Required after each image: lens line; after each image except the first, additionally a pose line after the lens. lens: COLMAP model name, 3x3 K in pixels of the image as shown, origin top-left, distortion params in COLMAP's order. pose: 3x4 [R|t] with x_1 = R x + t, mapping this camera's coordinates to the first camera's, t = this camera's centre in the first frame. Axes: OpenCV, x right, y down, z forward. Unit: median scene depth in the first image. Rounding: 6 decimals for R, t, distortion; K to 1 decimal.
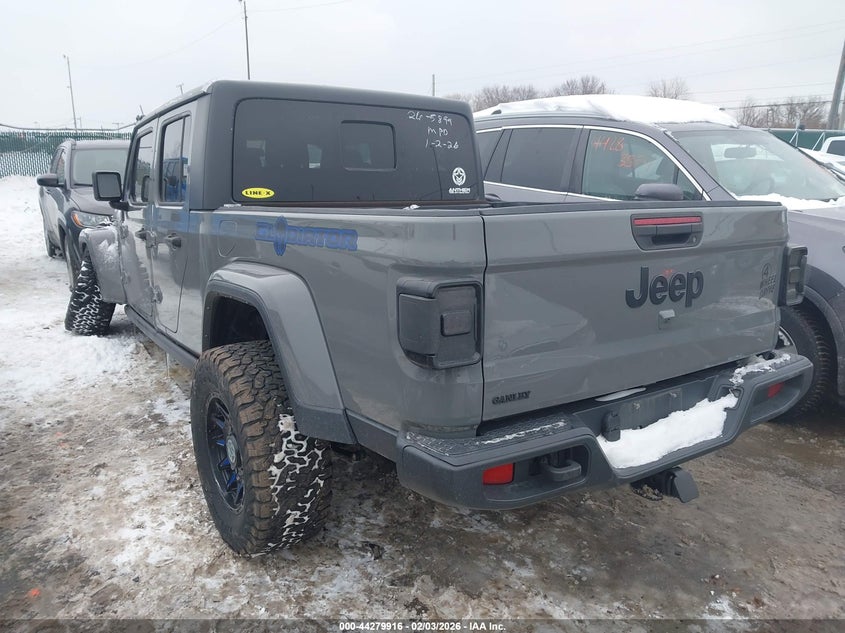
lens RADIAL K [[656.4, 0, 420.6], [0, 656.4, 319.5], [0, 0, 1]] dist [0.007853, -0.003097]
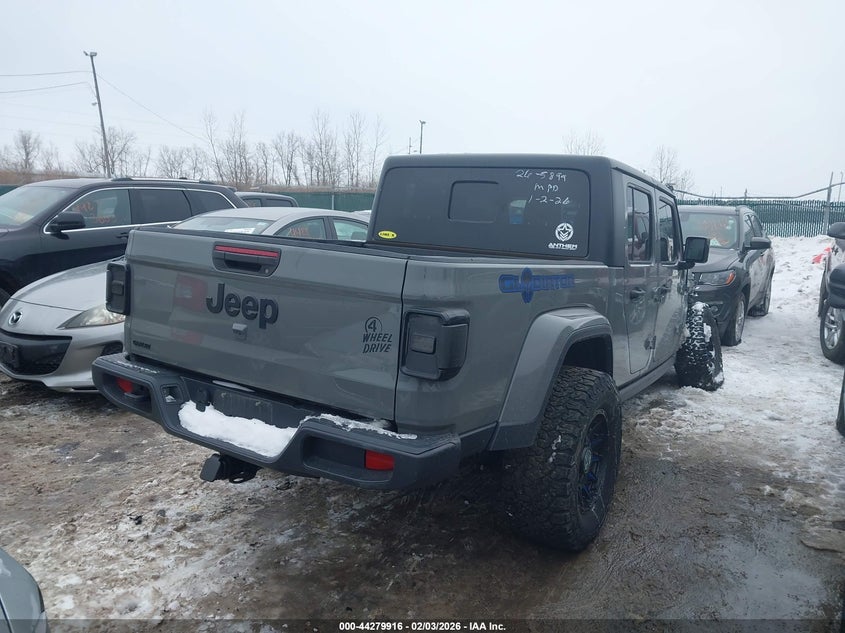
lens RADIAL K [[656.4, 0, 419.8], [0, 656.4, 313.6], [0, 0, 1]] dist [0.007853, -0.003097]
pose [[0.399480, 0.144982, -0.905205, 1.274561], [-0.245742, 0.968213, 0.046624, -0.135617], [0.883191, 0.203821, 0.422410, 0.614815]]
